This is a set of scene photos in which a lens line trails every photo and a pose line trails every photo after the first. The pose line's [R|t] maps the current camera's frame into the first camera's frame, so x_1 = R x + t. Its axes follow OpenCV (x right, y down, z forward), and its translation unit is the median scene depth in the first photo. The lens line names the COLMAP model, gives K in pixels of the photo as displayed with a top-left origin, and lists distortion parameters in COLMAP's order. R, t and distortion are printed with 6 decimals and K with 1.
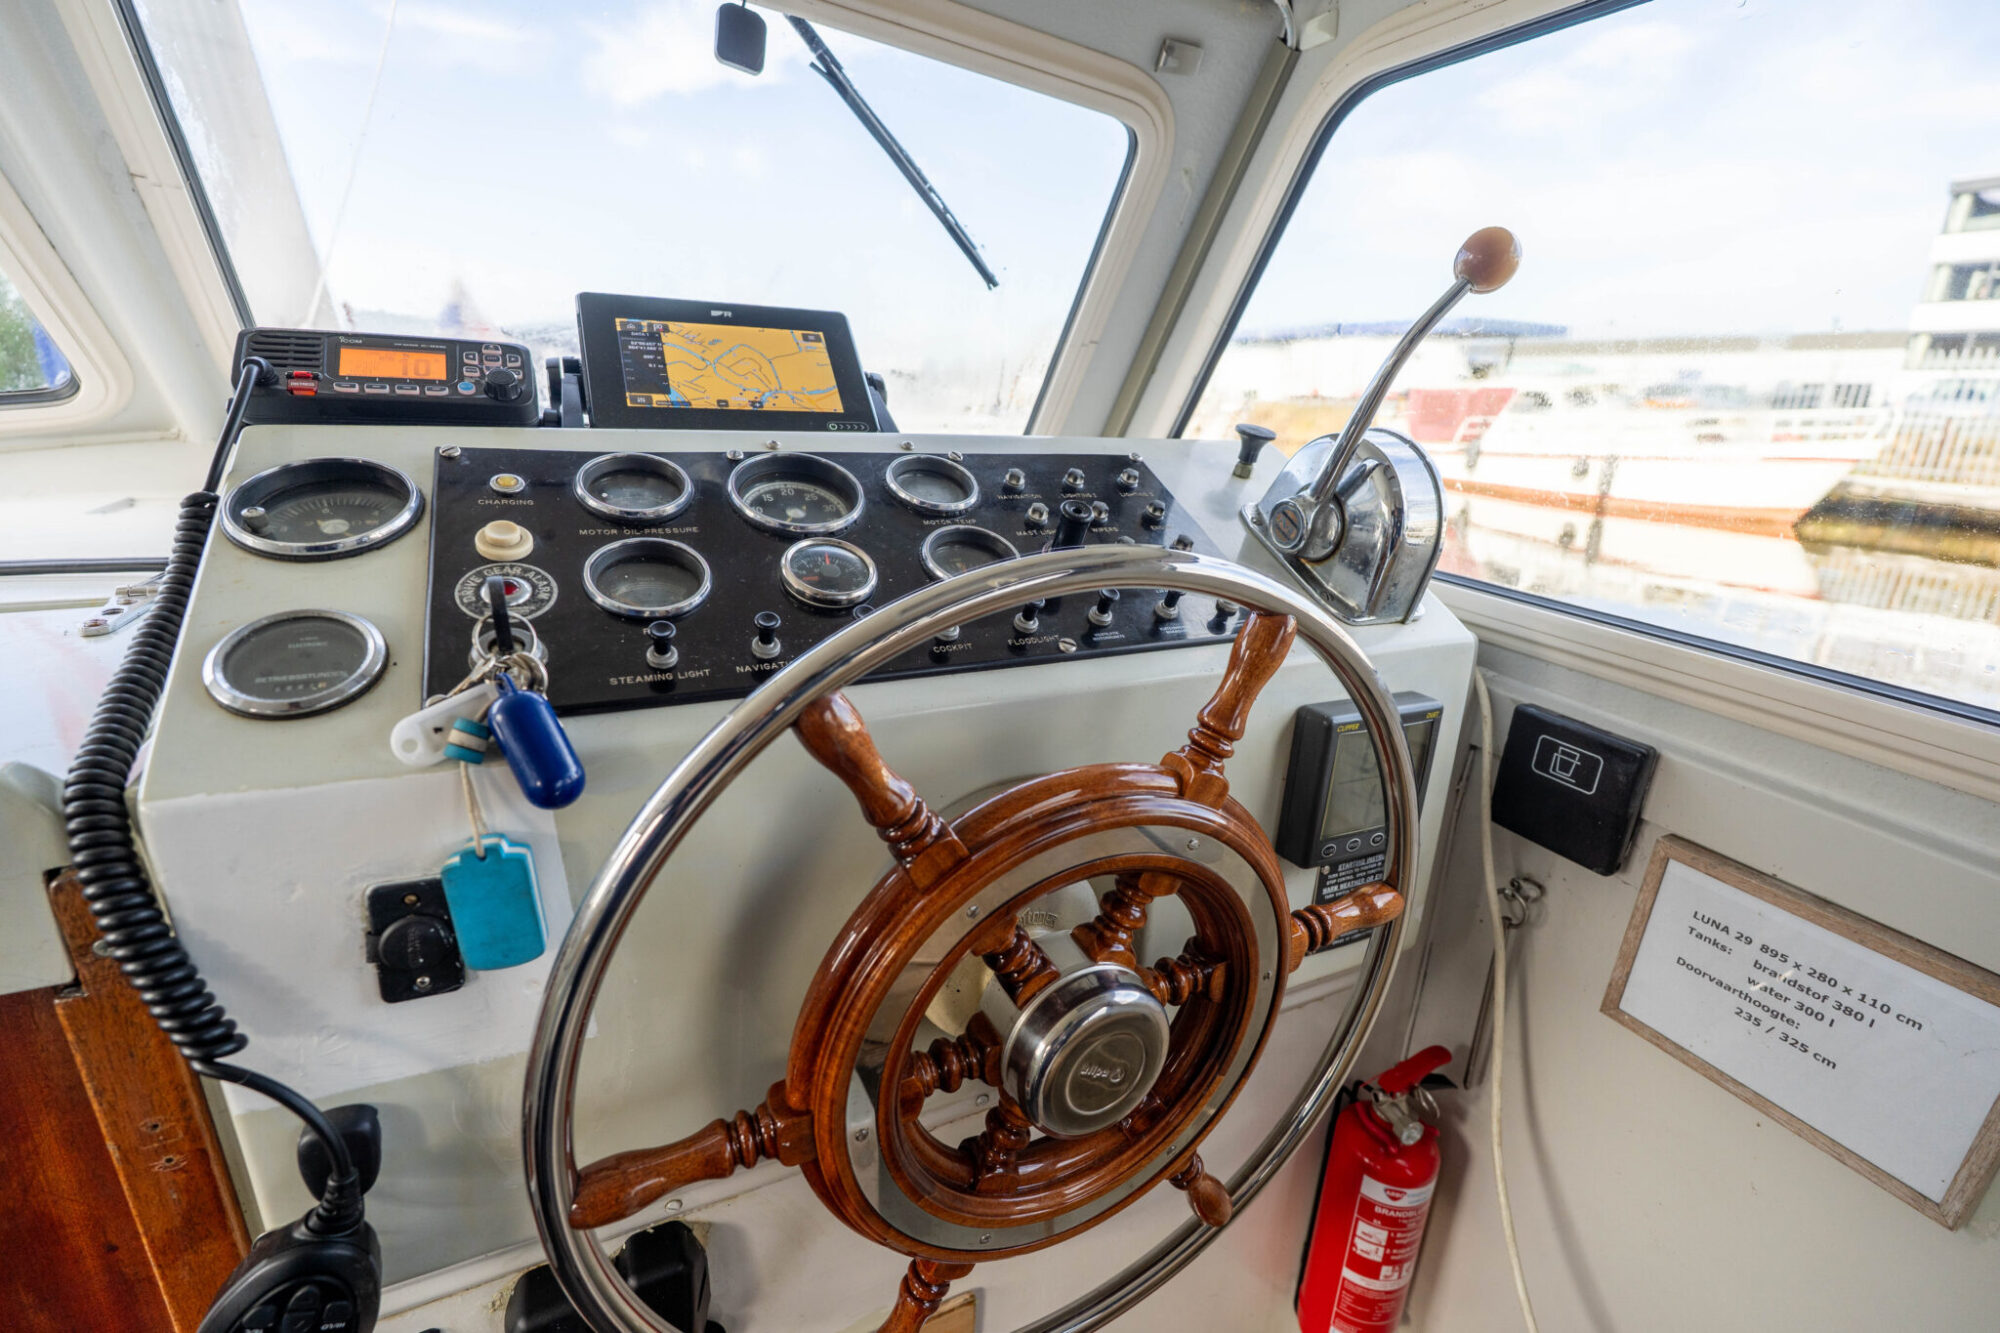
lens RADIAL K [[876.7, 0, 1001.5], [0, 876.7, 669.7], [0, 0, 1]] dist [-0.000693, -0.000043]
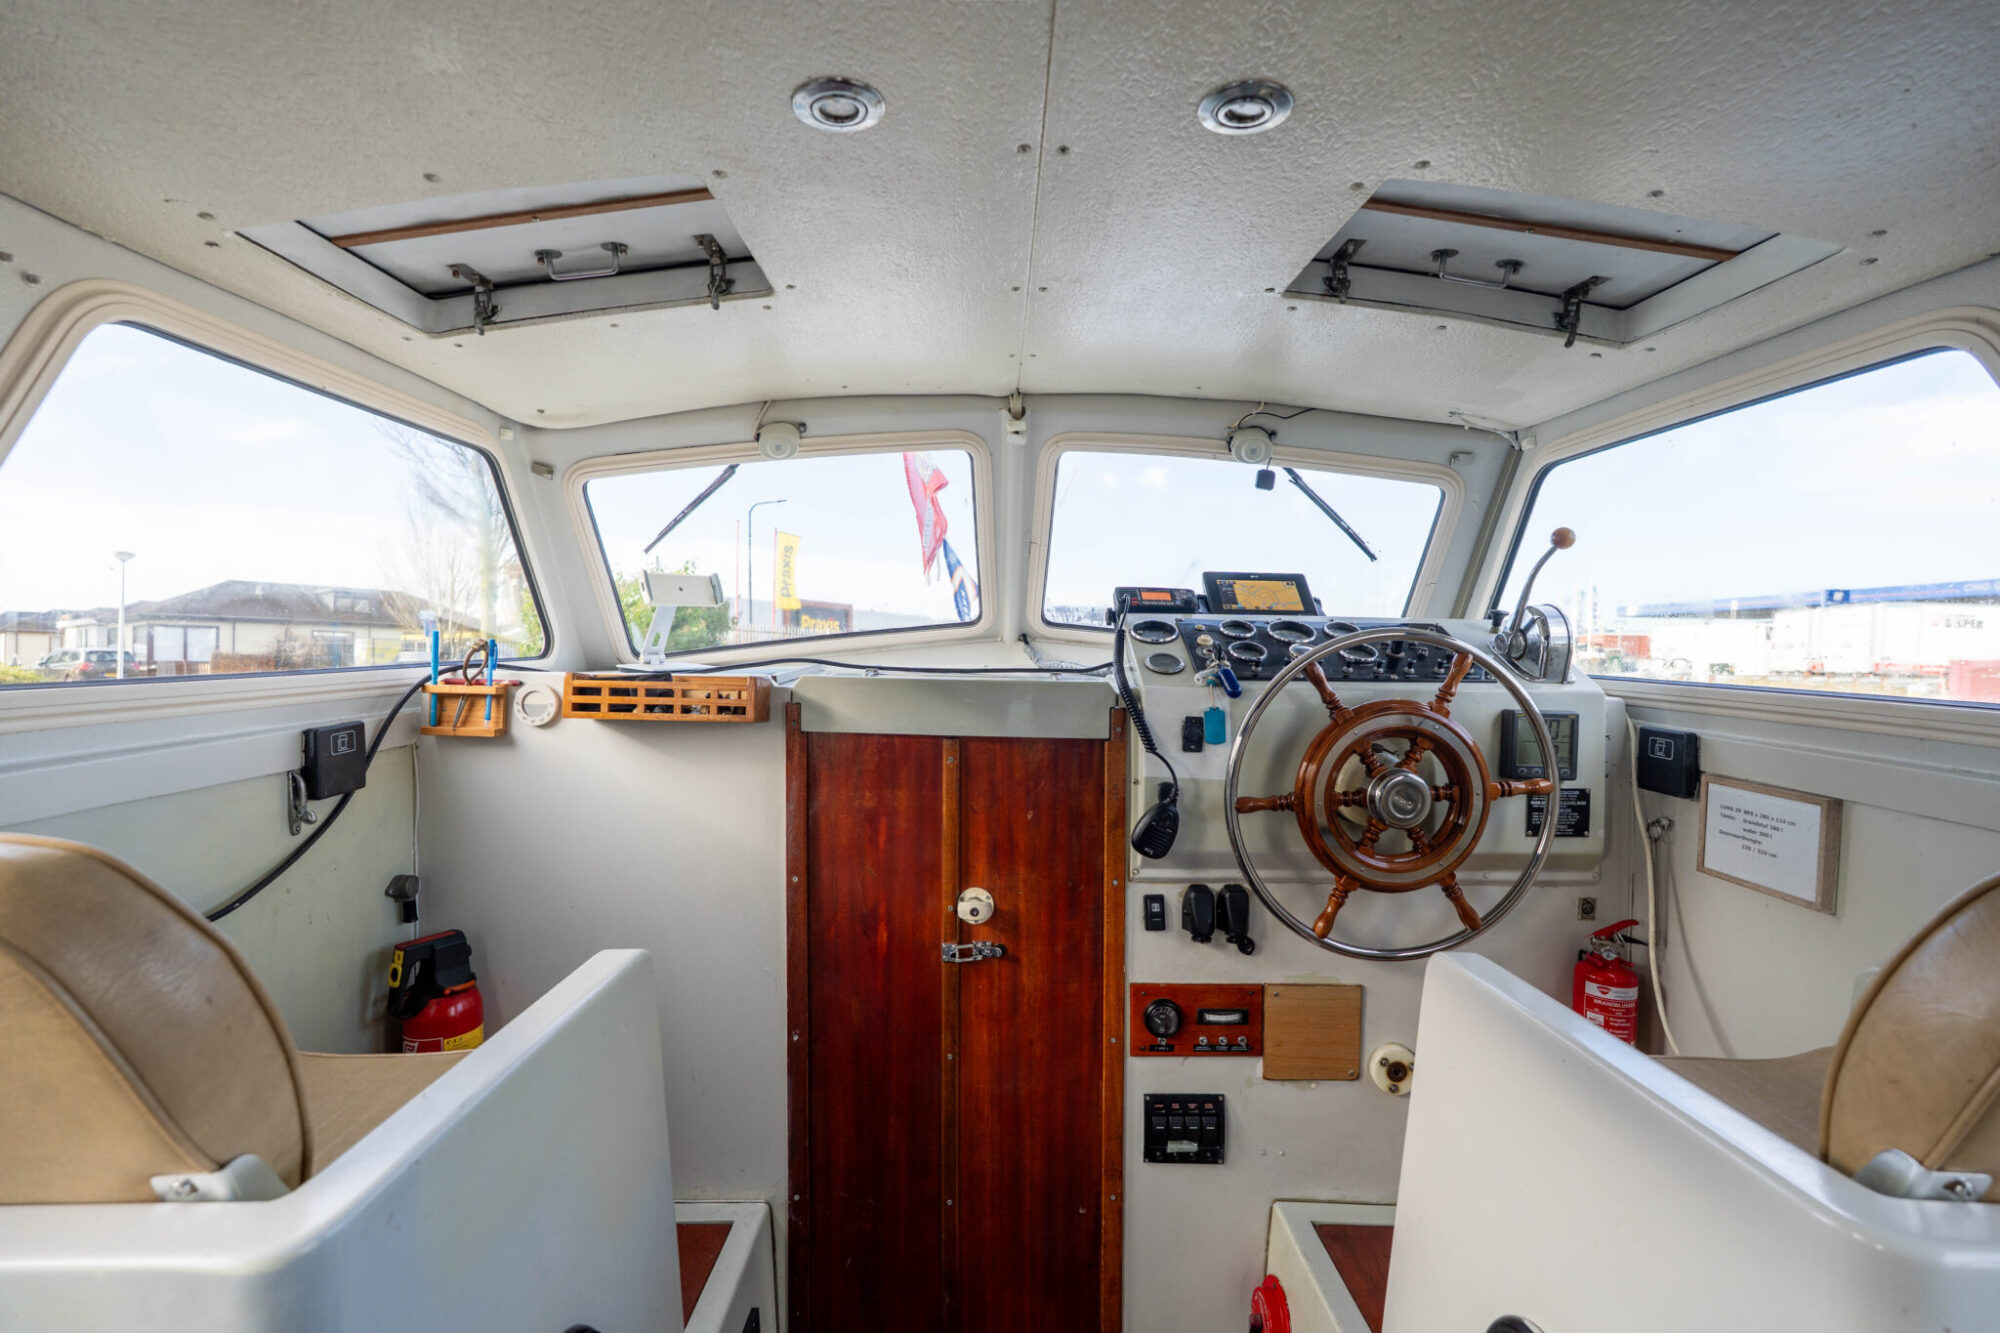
lens RADIAL K [[879.1, 0, 1001.3], [0, 879.1, 666.1], [0, 0, 1]] dist [-0.002629, 0.000021]
pose [[0.905767, -0.017467, -0.423417, 0.106171], [-0.110814, 0.954623, -0.276433, 0.720956], [0.409032, 0.297304, 0.862730, -1.634802]]
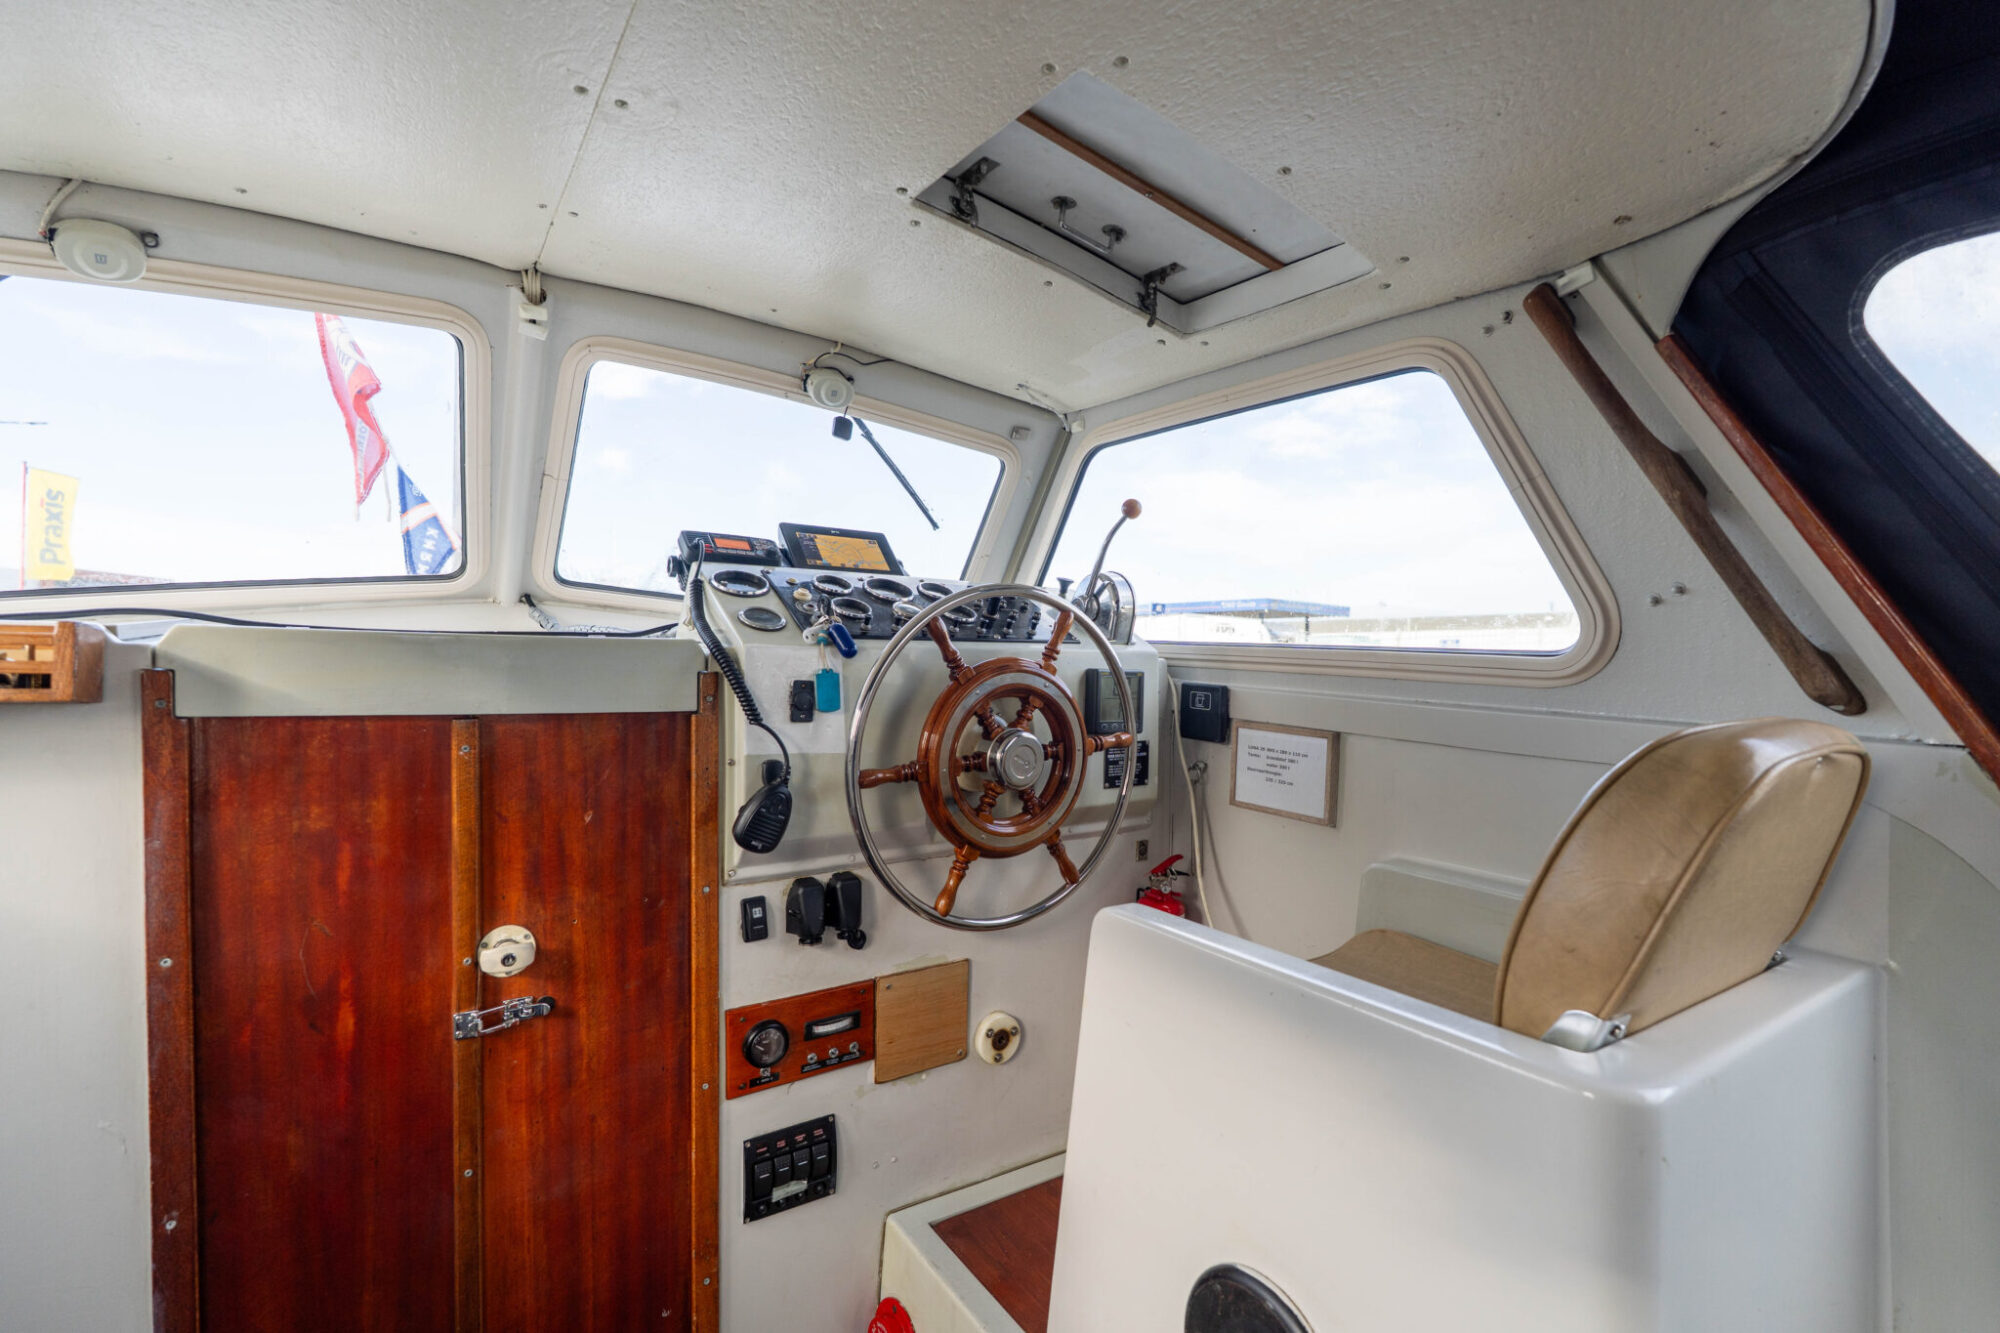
lens RADIAL K [[879.1, 0, 1001.3], [0, 879.1, 666.1], [0, 0, 1]] dist [-0.002629, 0.000021]
pose [[0.988391, -0.022480, 0.150261, -0.275059], [0.065105, 0.956259, -0.285186, 0.709769], [-0.137277, 0.291658, 0.946621, -1.318338]]
